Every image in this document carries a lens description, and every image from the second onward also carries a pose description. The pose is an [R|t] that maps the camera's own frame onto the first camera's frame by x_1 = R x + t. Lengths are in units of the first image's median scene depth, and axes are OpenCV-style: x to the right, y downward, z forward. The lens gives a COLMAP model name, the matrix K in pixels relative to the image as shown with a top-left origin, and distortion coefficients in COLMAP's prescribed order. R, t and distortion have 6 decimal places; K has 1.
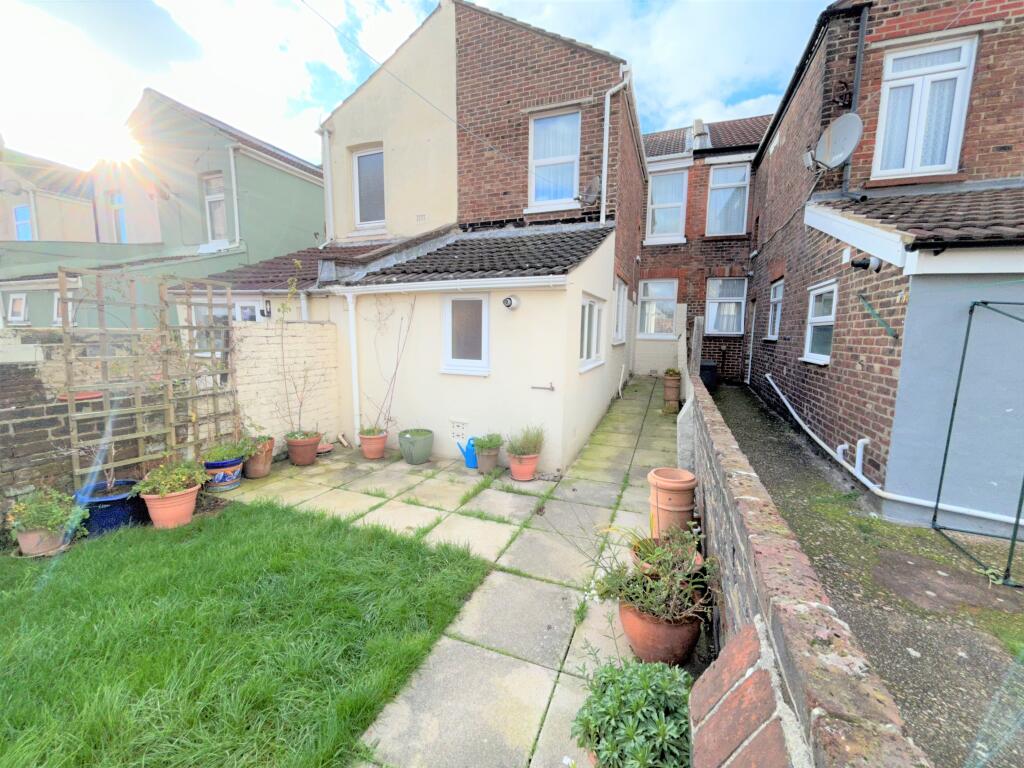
lens RADIAL K [[411.2, 0, 512.7], [0, 411.2, 386.7], [0, 0, 1]] dist [0.003540, 0.000223]
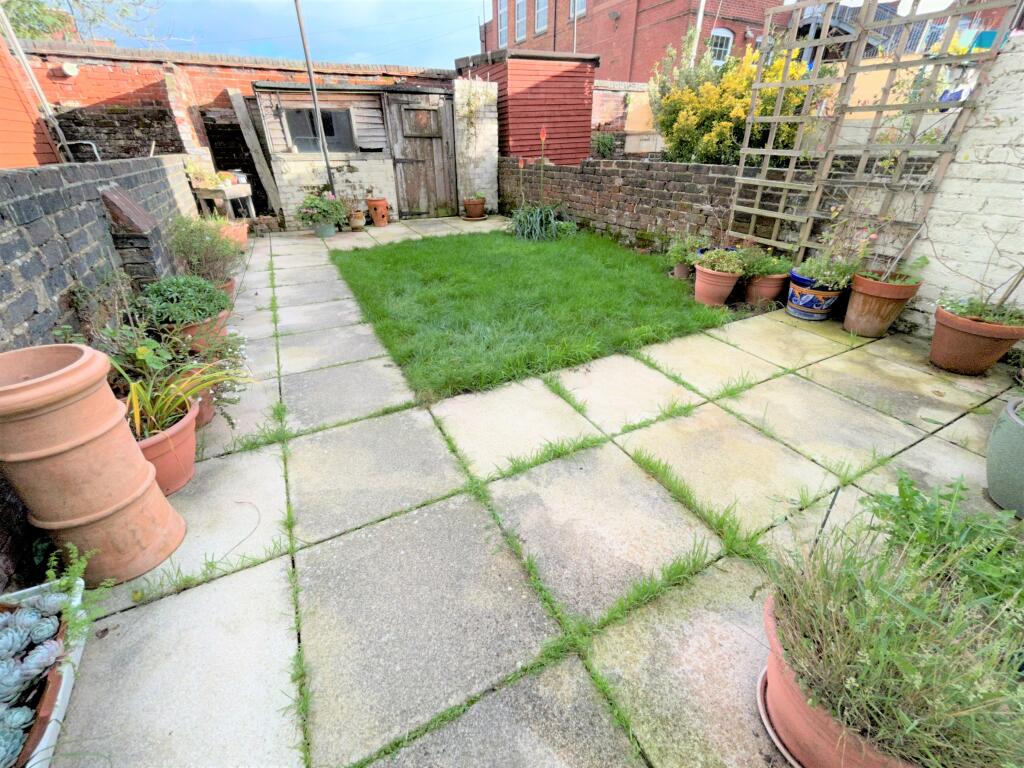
lens RADIAL K [[411.2, 0, 513.5], [0, 411.2, 383.2], [0, 0, 1]] dist [0.003540, 0.000223]
pose [[-0.653869, 0.366226, -0.662068, 0.253510], [-0.109206, 0.820203, 0.561553, -0.031102], [0.748685, 0.439484, -0.496311, 1.135611]]
